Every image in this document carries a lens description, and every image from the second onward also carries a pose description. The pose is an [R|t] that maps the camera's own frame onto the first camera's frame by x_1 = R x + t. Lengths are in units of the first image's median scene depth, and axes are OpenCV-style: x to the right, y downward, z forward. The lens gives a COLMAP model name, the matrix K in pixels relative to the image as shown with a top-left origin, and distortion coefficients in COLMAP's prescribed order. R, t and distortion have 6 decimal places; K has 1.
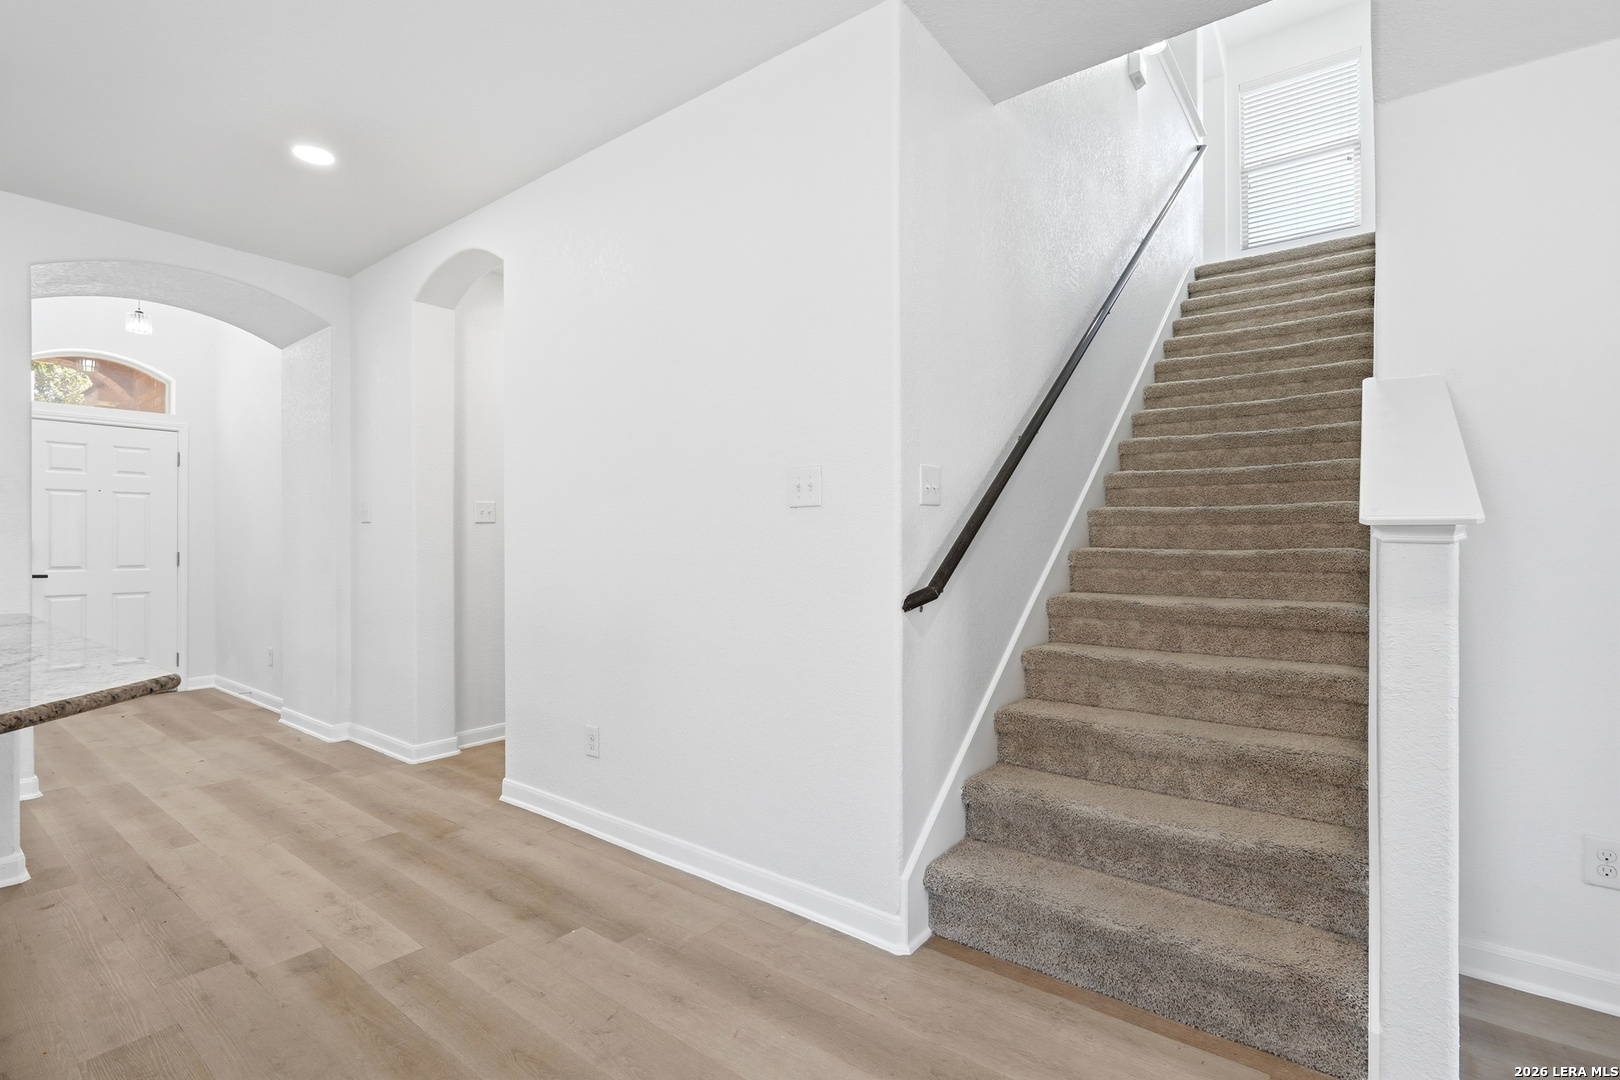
lens RADIAL K [[744.9, 0, 822.7], [0, 744.9, 546.8], [0, 0, 1]] dist [-0.008475, 0.003001]
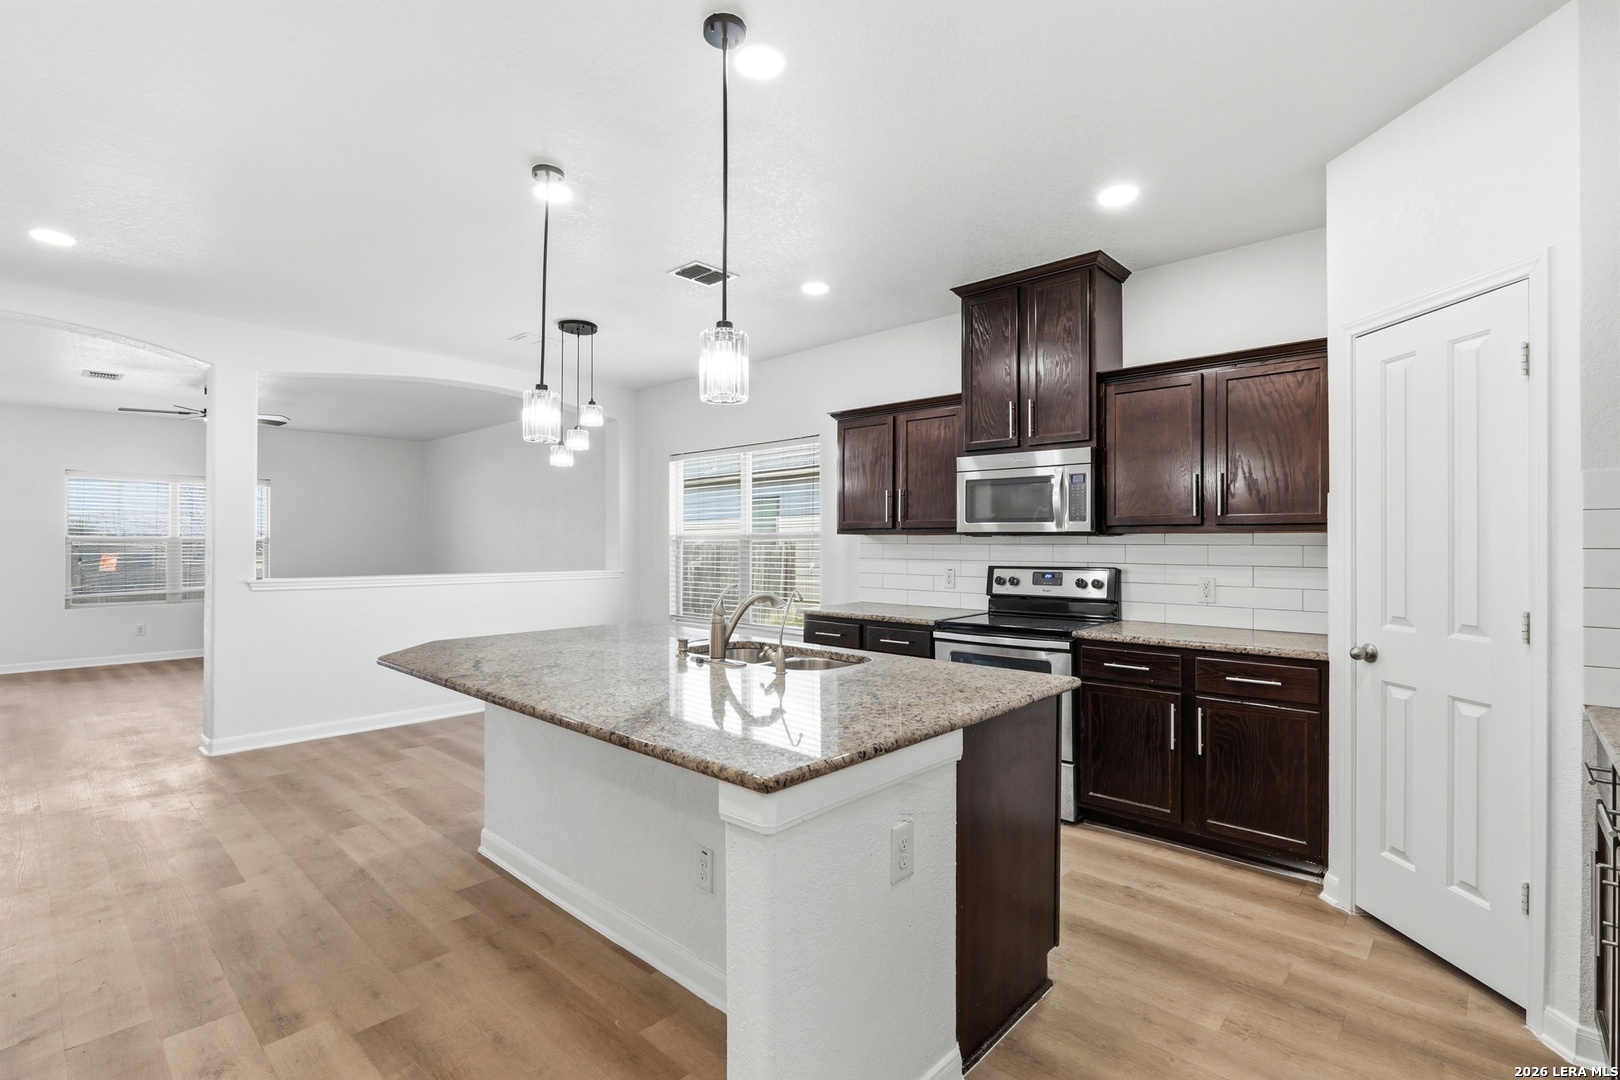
lens RADIAL K [[744.9, 0, 823.1], [0, 744.9, 539.6], [0, 0, 1]] dist [-0.008475, 0.003001]
pose [[-0.996590, -0.003505, 0.082438, -0.957285], [-0.003321, 0.999992, 0.002367, -0.056802], [-0.082445, 0.002085, -0.996593, 1.236381]]
